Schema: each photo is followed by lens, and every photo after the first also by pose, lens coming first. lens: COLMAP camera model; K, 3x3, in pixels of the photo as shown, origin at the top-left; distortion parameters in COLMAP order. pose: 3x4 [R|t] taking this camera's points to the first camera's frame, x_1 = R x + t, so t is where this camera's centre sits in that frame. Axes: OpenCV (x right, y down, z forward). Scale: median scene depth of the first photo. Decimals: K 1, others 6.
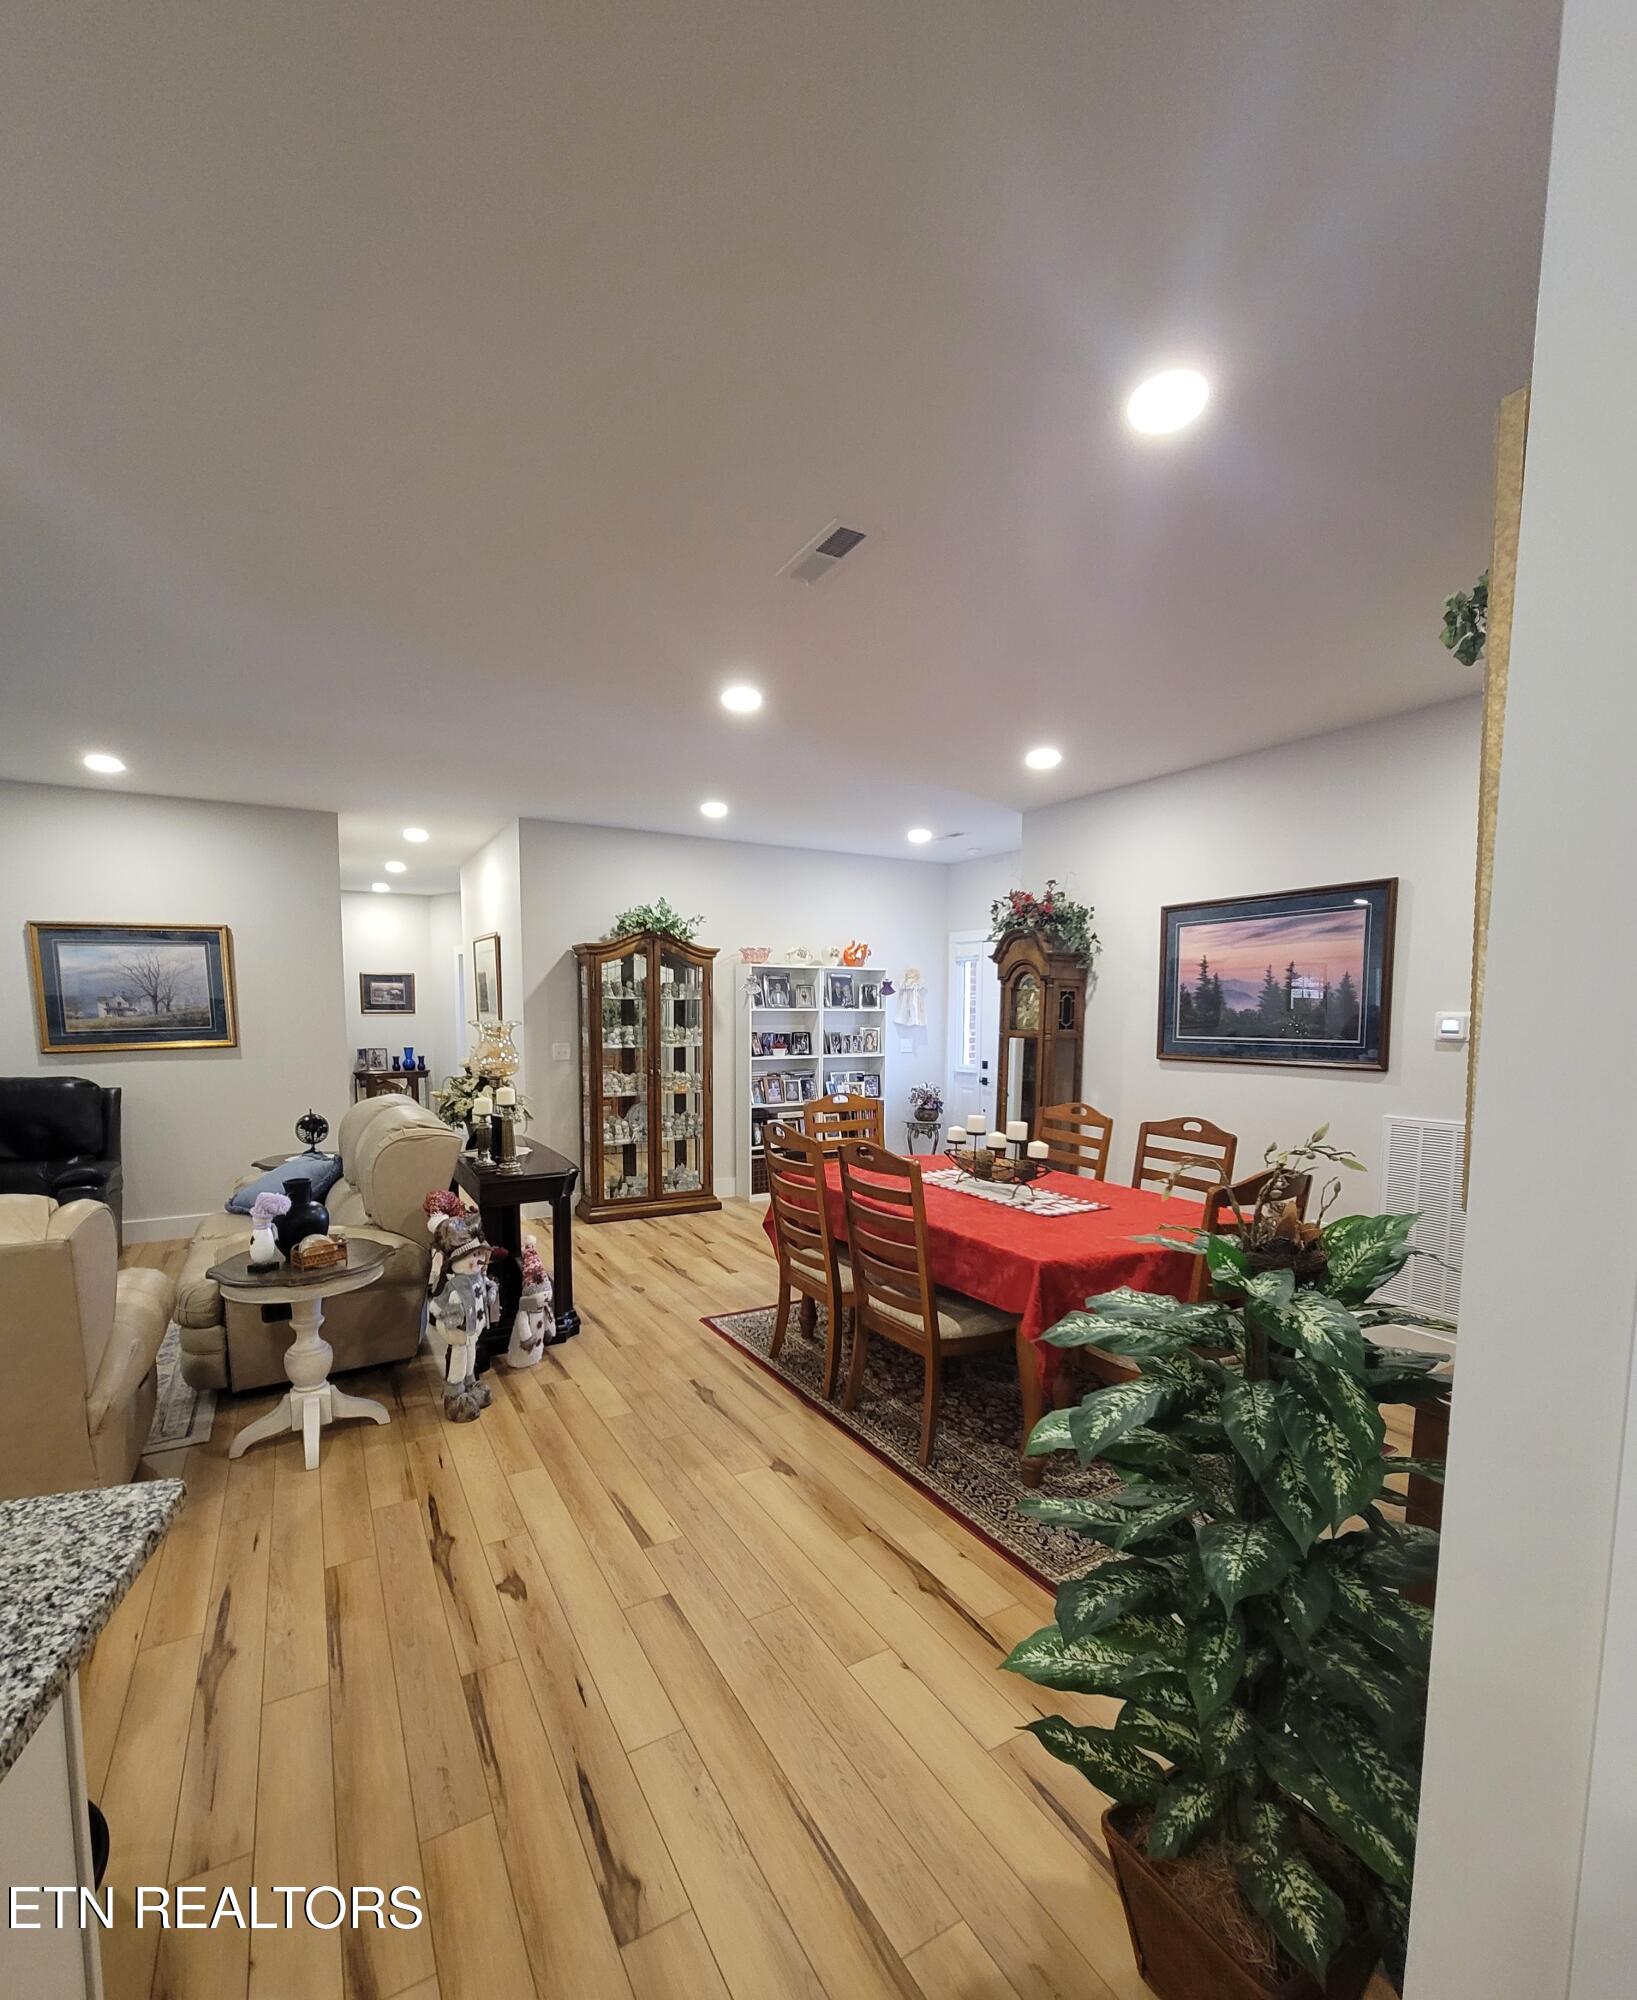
lens RADIAL K [[889.7, 0, 817.0], [0, 889.7, 1089.3], [0, 0, 1]] dist [-0.001347, -0.000102]
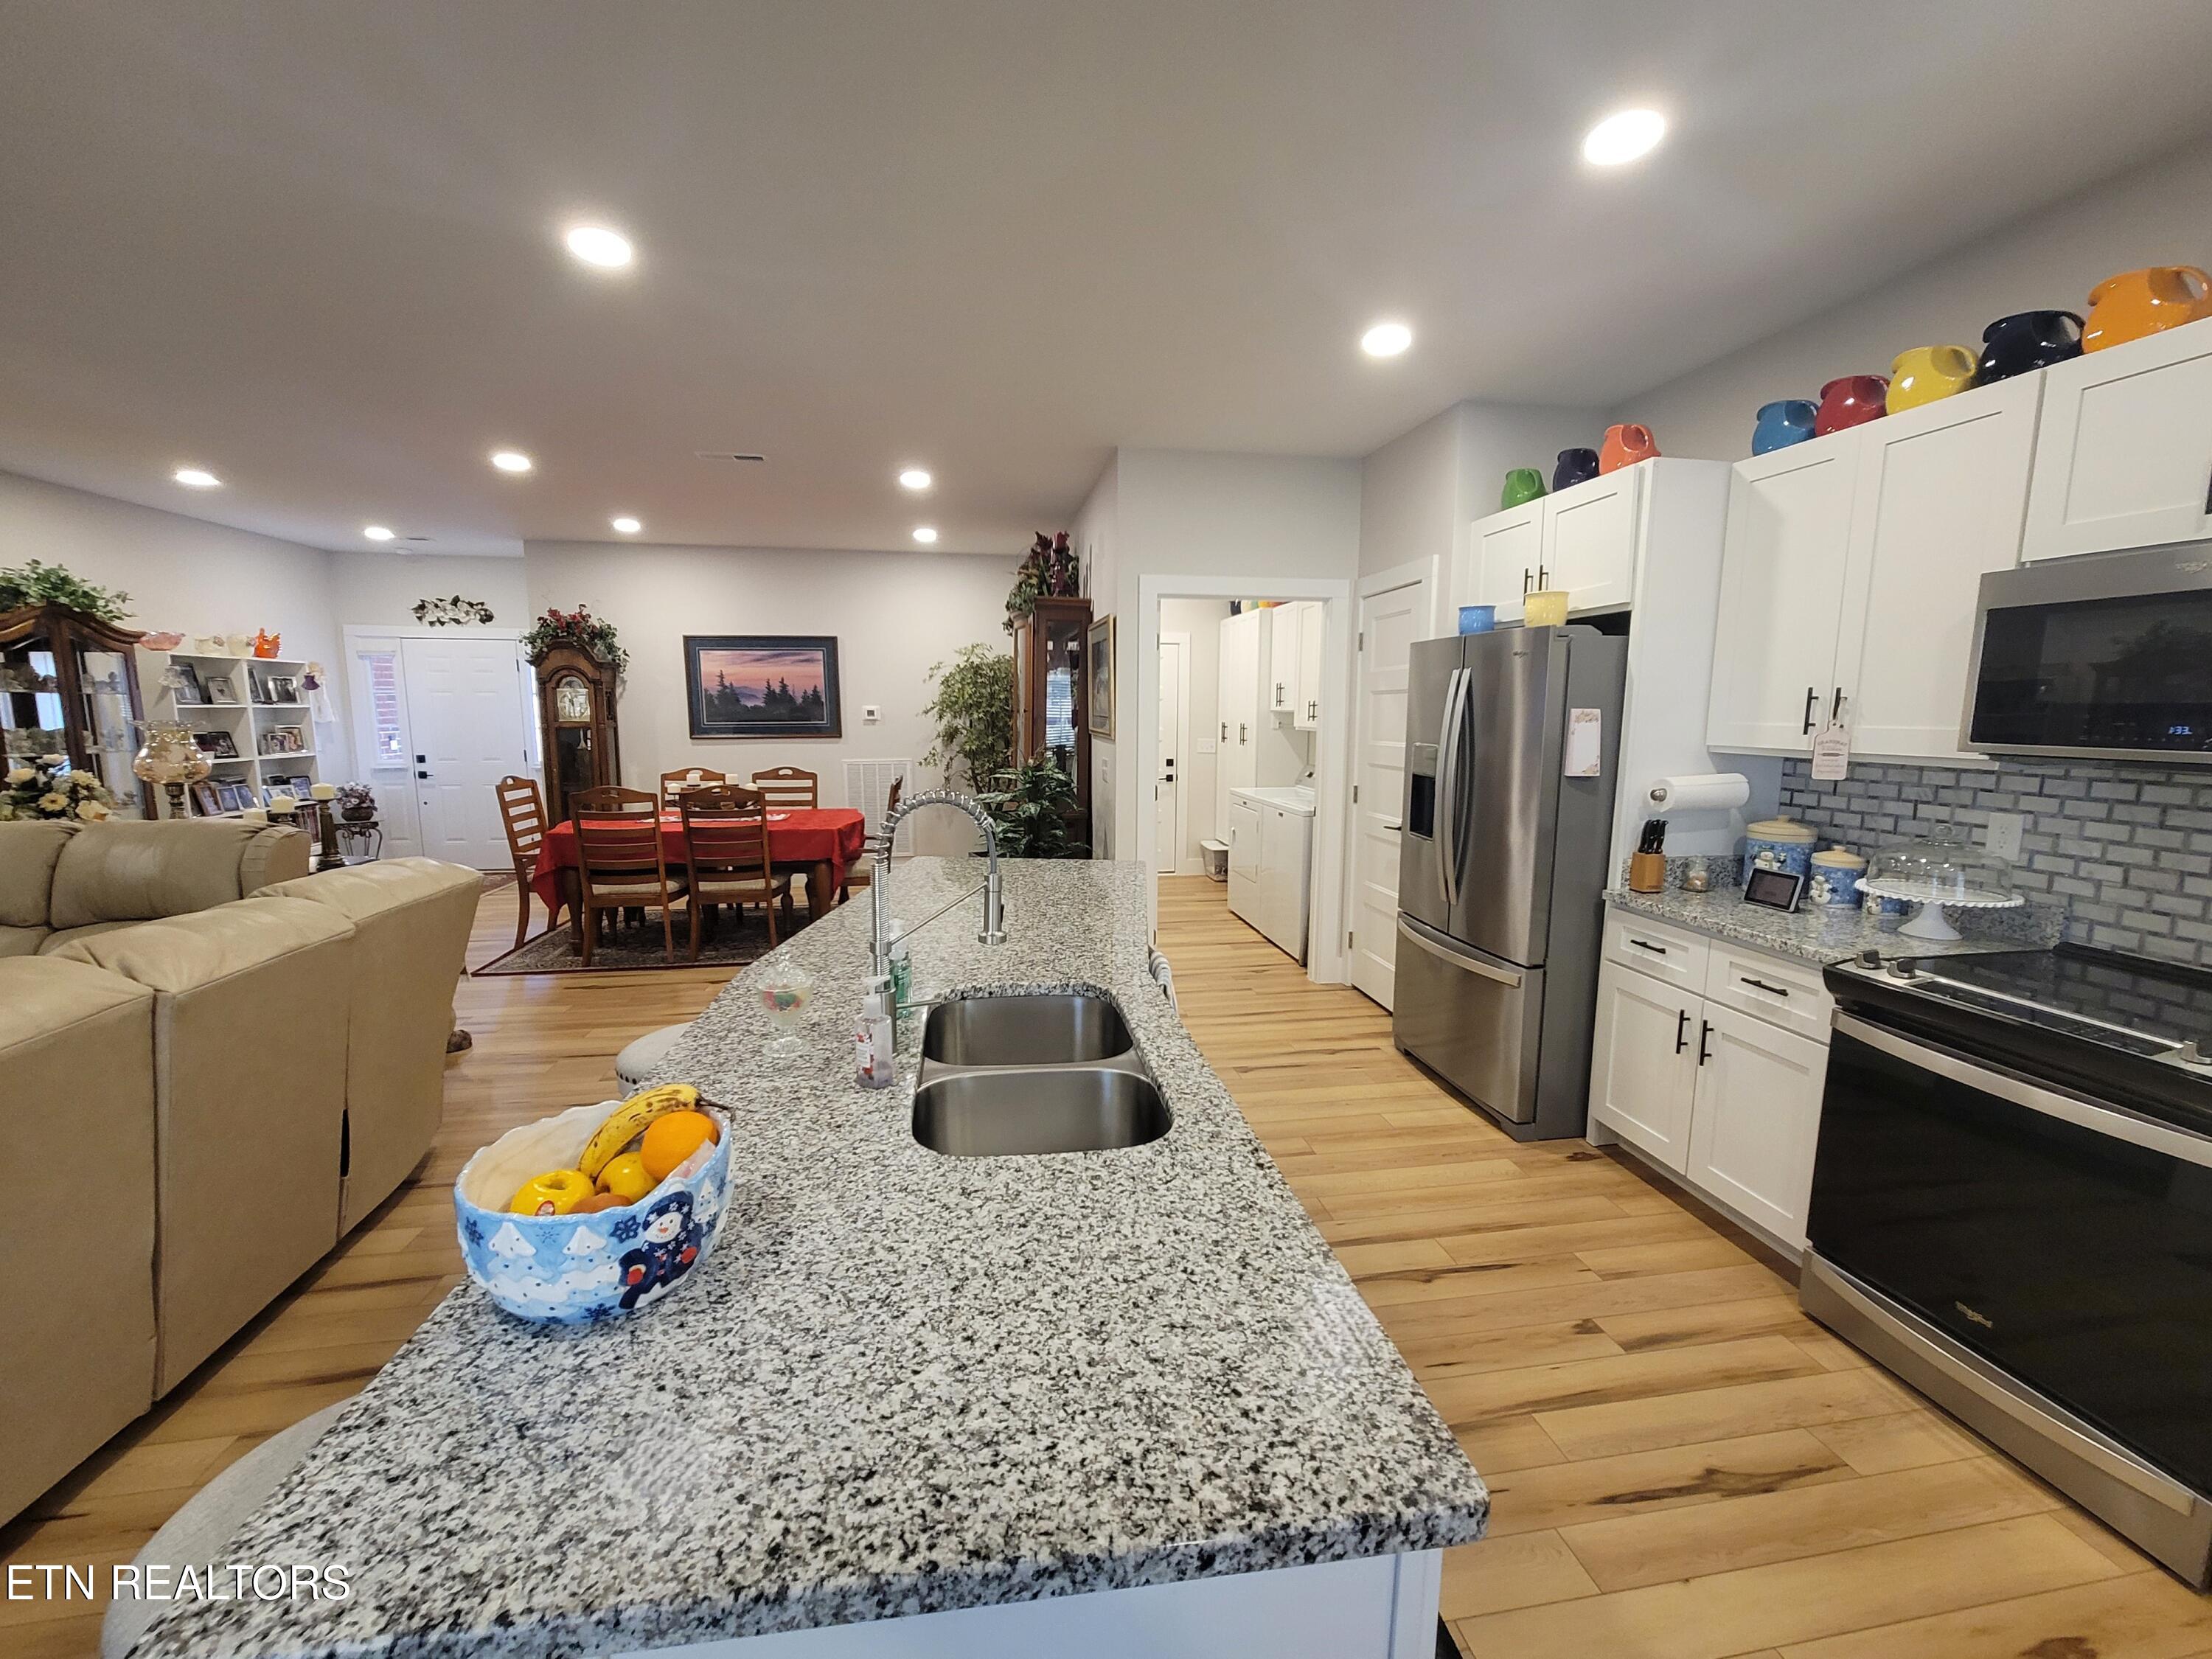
lens RADIAL K [[897.8, 0, 1104.6], [0, 897.8, 833.6], [0, 0, 1]] dist [-0.003441, 0.002125]
pose [[0.355152, -0.134721, 0.925050, -0.714486], [0.083978, 0.990158, 0.111962, 0.011818], [-0.931029, 0.037920, 0.362970, -0.164430]]
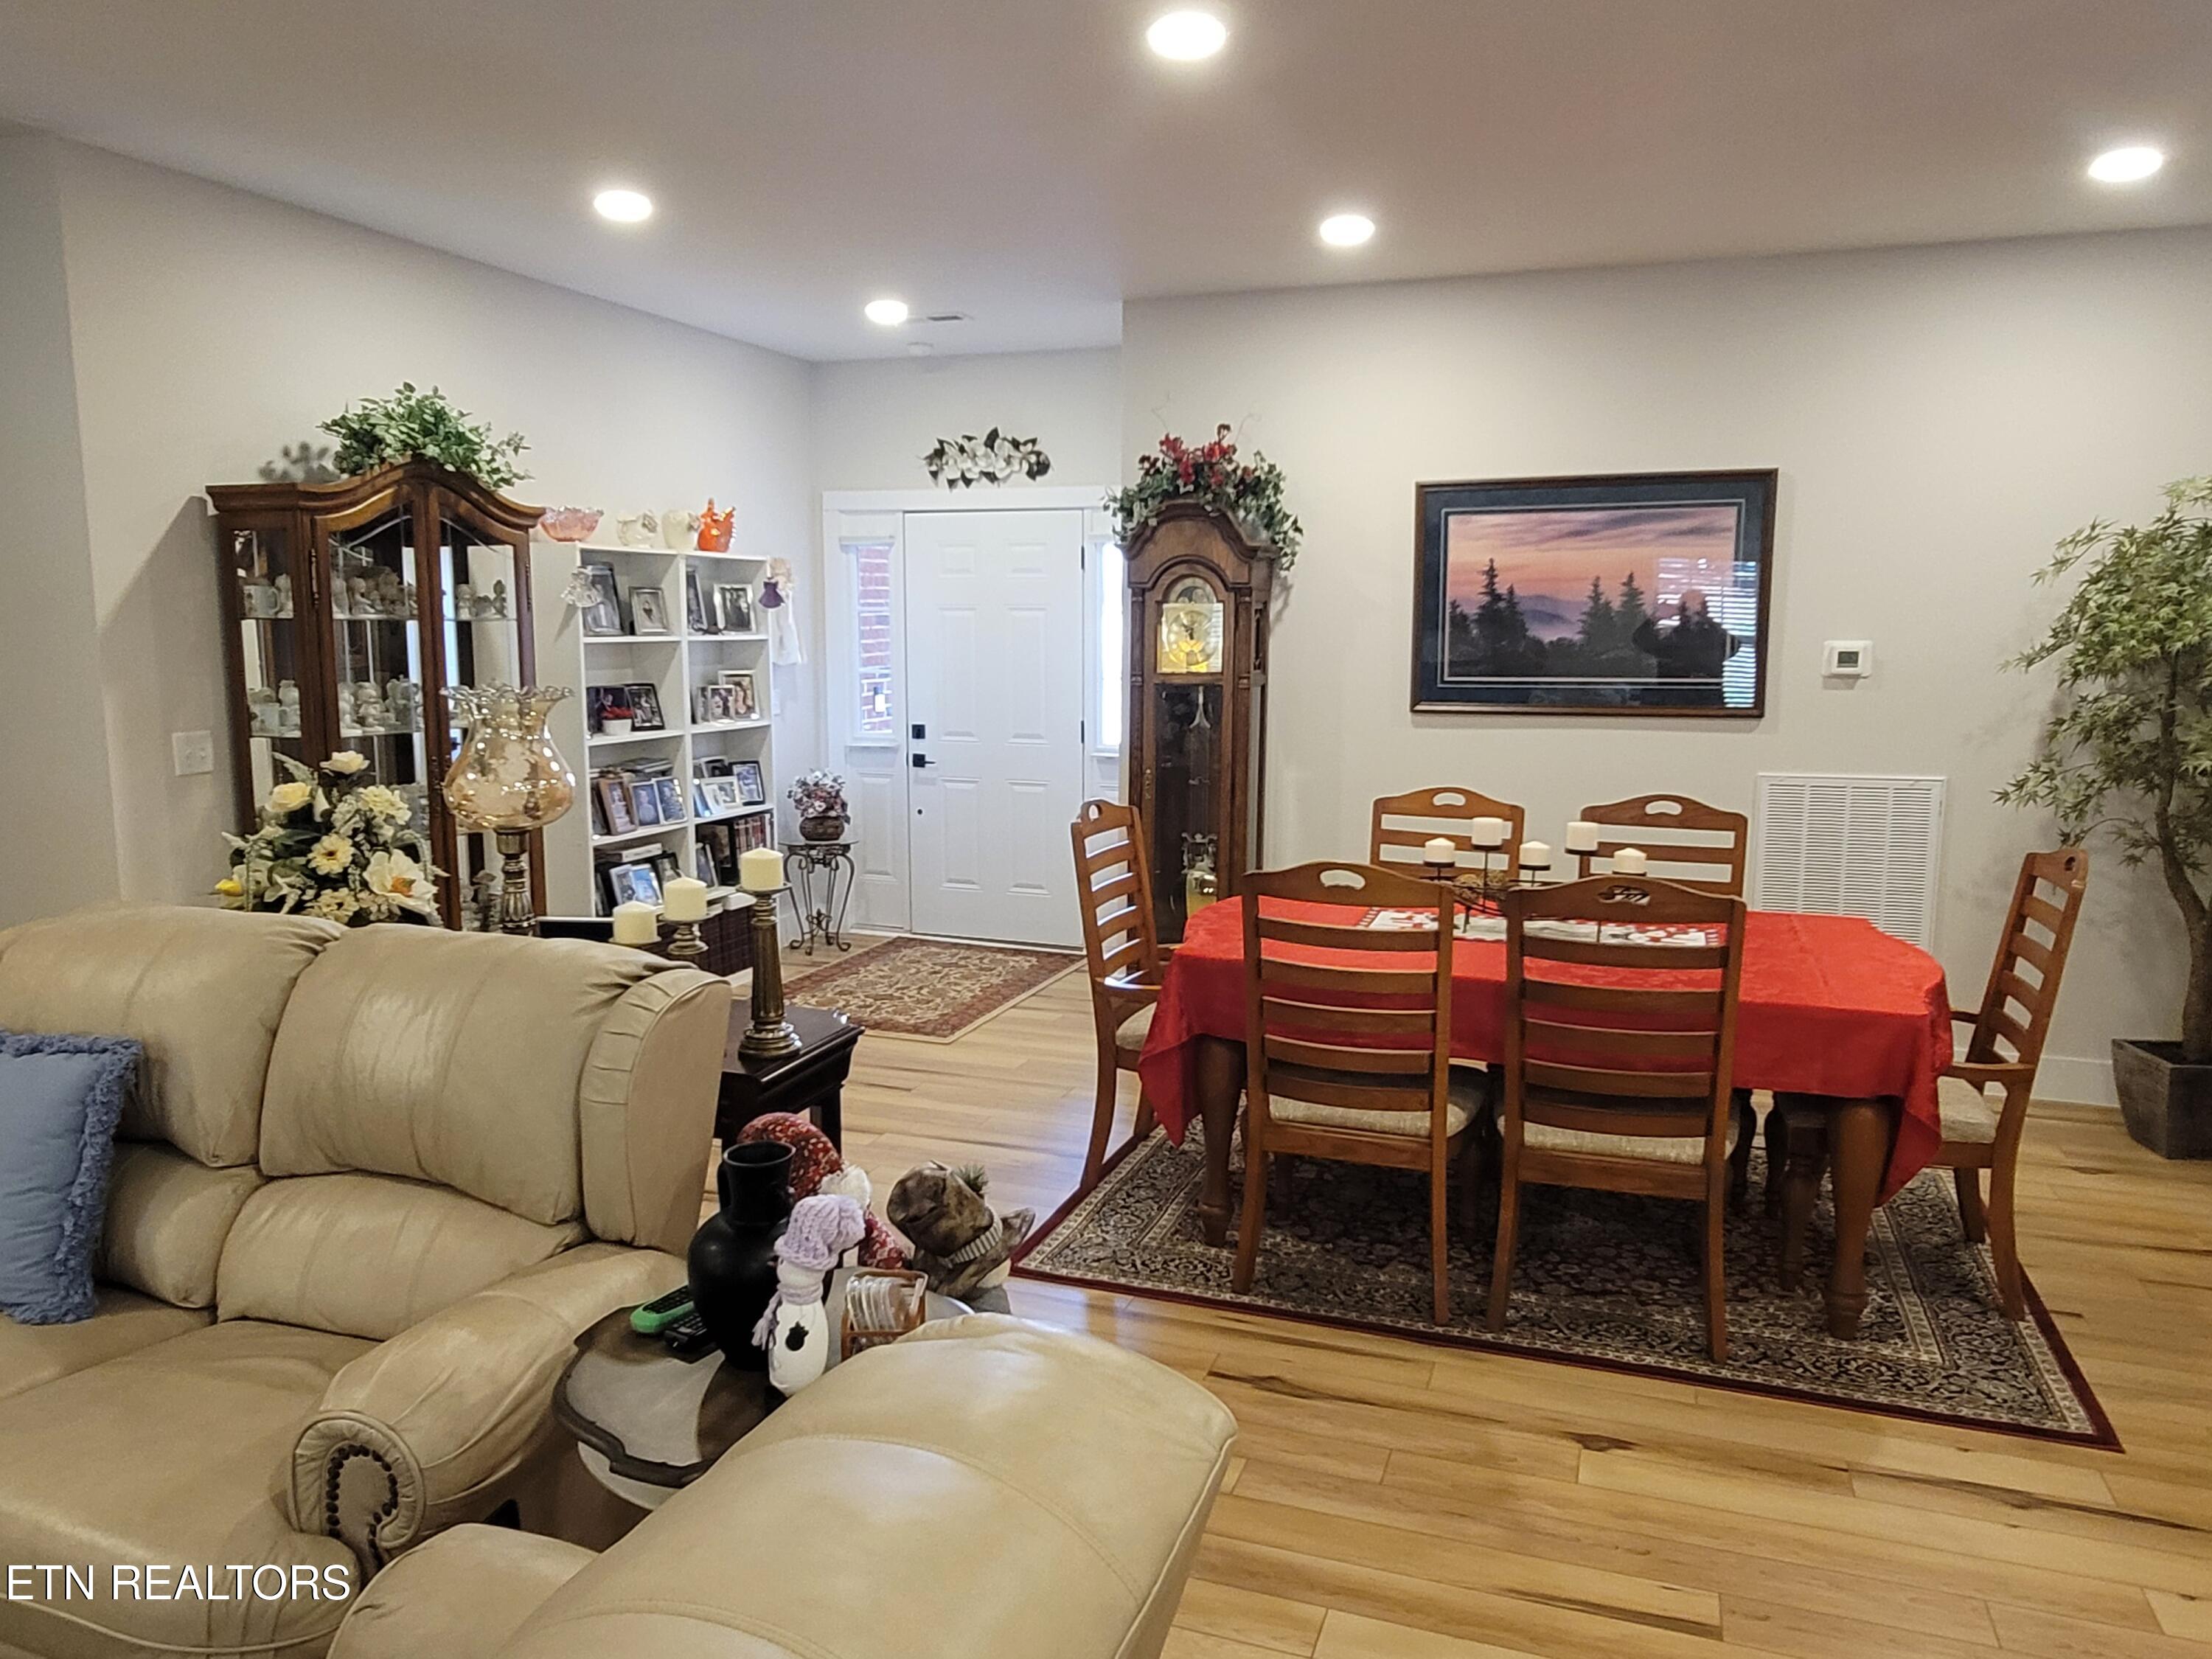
lens RADIAL K [[1525.5, 0, 1109.1], [0, 1525.5, 841.2], [0, 0, 1]] dist [-0.002323, -0.002093]
pose [[0.765554, -0.094776, 0.636352, -0.487398], [0.059379, 0.995277, 0.076798, -0.036040], [-0.640626, -0.021007, 0.767566, 0.243011]]
